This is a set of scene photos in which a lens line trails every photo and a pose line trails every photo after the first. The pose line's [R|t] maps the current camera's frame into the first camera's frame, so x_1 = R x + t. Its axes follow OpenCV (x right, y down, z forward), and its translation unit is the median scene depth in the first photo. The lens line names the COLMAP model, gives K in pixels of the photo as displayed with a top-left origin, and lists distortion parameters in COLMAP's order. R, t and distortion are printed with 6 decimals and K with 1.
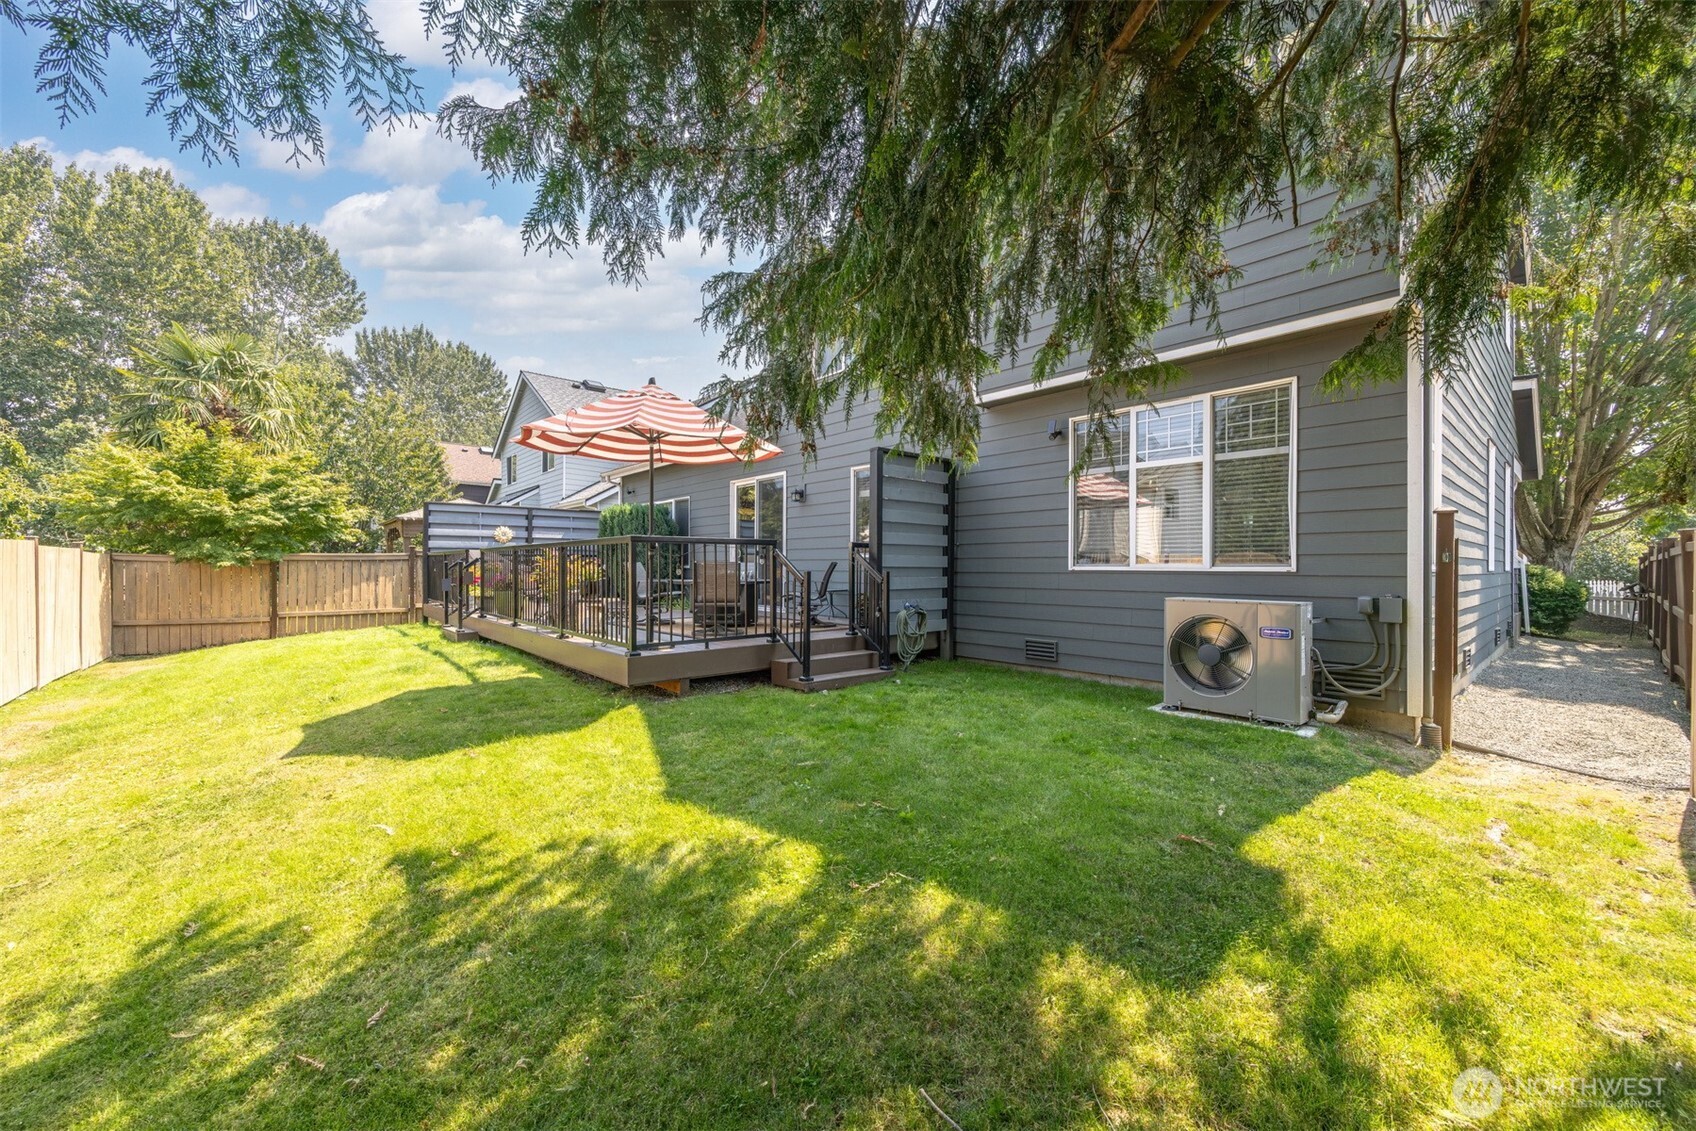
lens RADIAL K [[657.6, 0, 848.0], [0, 657.6, 565.5], [0, 0, 1]] dist [0.000361, 0.000053]
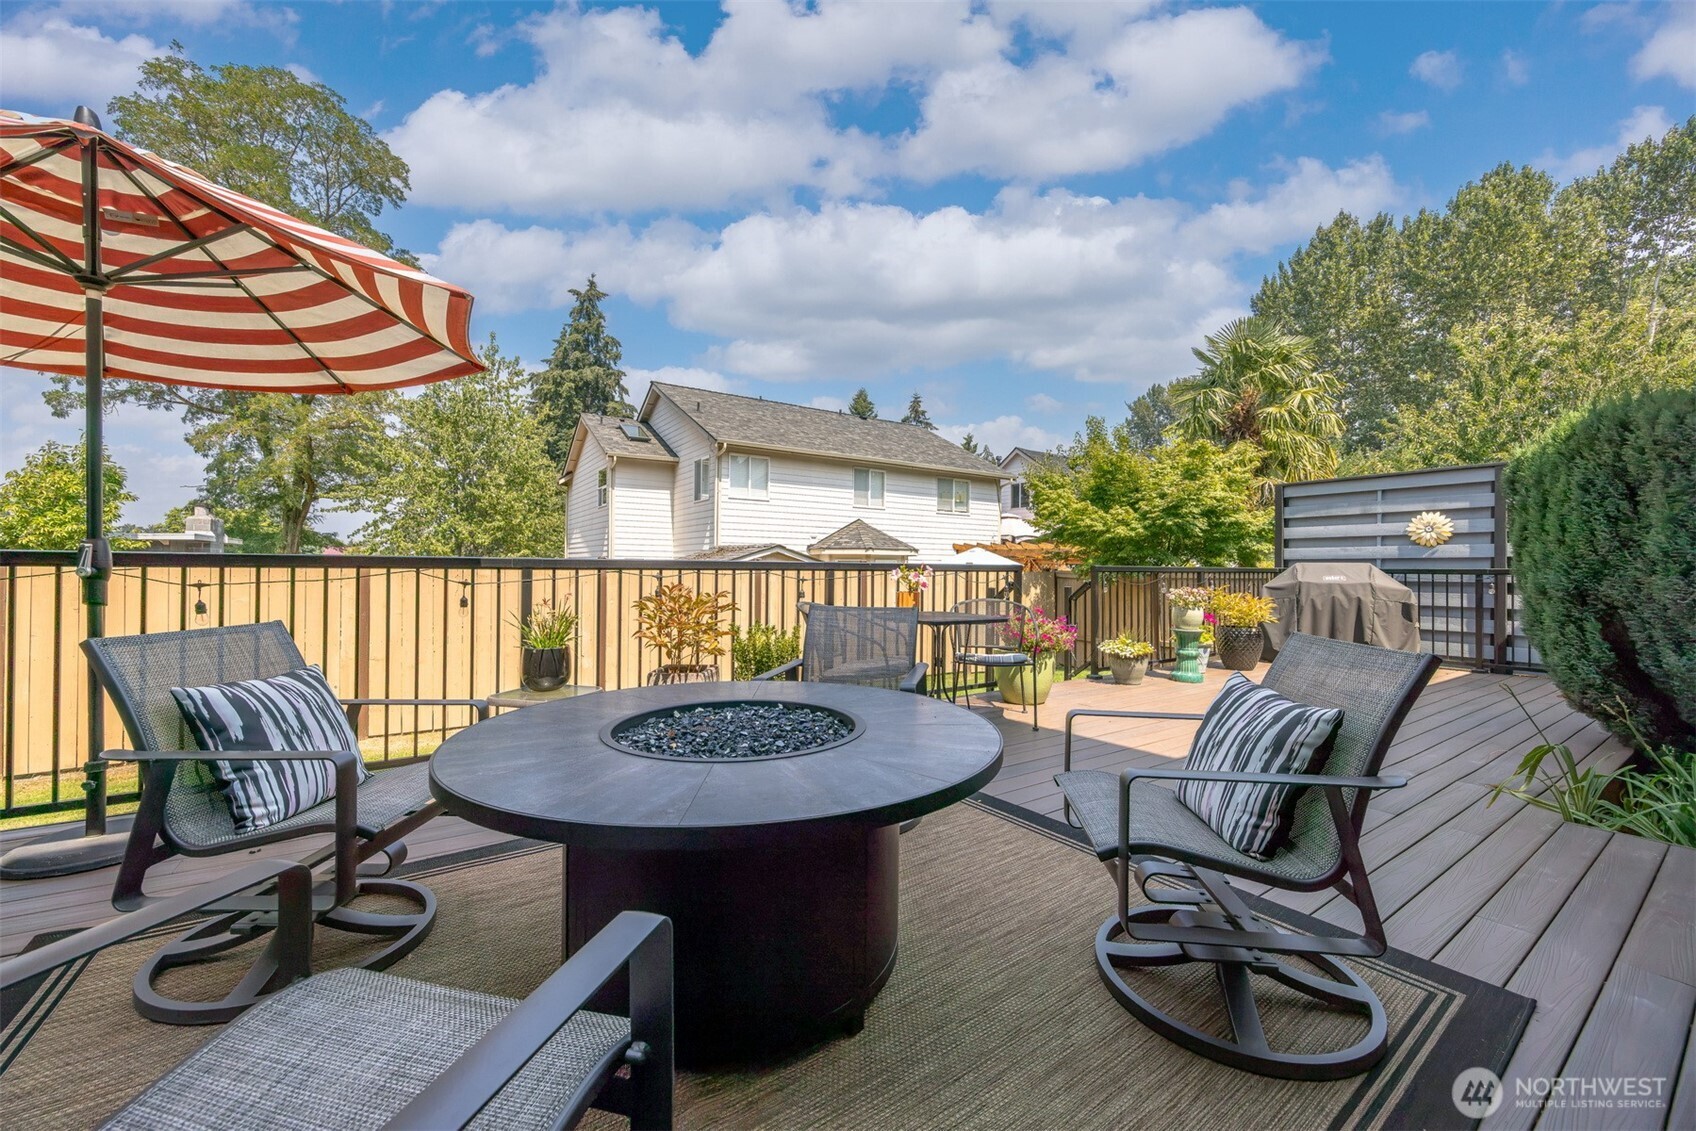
lens RADIAL K [[657.6, 0, 848.0], [0, 657.6, 565.5], [0, 0, 1]] dist [0.000361, 0.000053]
pose [[-0.120705, -0.007261, -0.992662, 0.003266], [-0.006102, 0.999960, -0.006572, -0.015188], [0.992670, 0.005264, -0.120744, 0.646905]]
